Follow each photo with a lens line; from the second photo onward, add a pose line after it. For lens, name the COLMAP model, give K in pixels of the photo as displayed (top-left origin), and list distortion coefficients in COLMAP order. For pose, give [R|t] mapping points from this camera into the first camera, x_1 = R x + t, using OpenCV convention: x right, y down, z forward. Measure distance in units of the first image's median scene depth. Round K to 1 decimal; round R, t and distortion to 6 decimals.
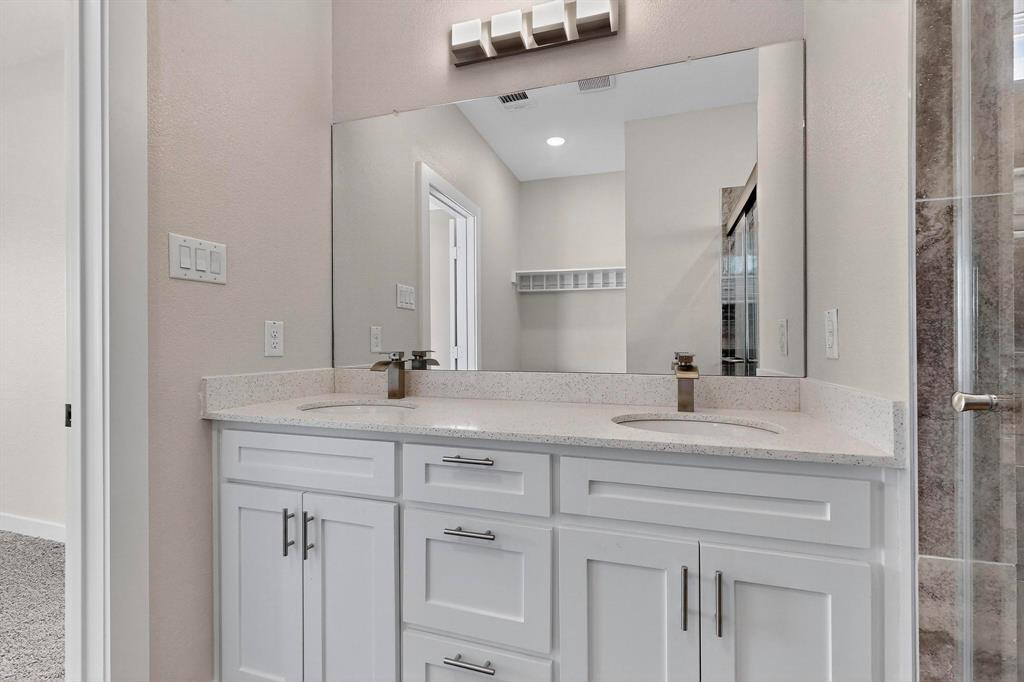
lens RADIAL K [[448.5, 0, 509.5], [0, 448.5, 342.1], [0, 0, 1]] dist [-0.001412, -0.000547]
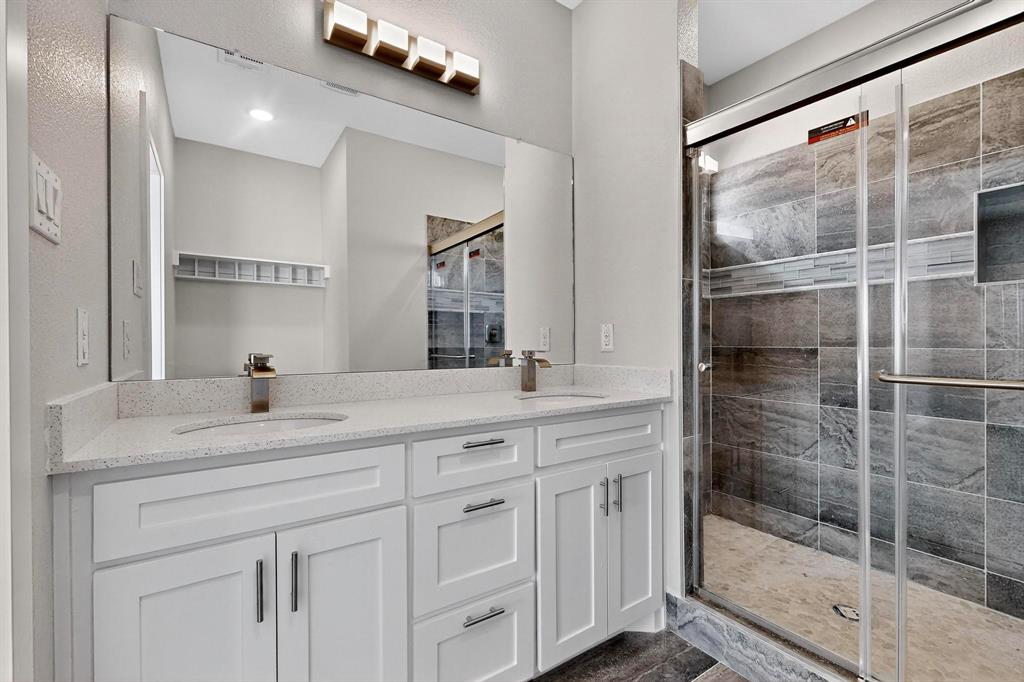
lens RADIAL K [[448.5, 0, 509.5], [0, 448.5, 342.1], [0, 0, 1]] dist [-0.001412, -0.000547]
pose [[0.618962, -0.000824, 0.785421, -0.777371], [-0.000904, 0.999998, 0.001761, -0.003071], [-0.785421, -0.001801, 0.618960, 0.172092]]
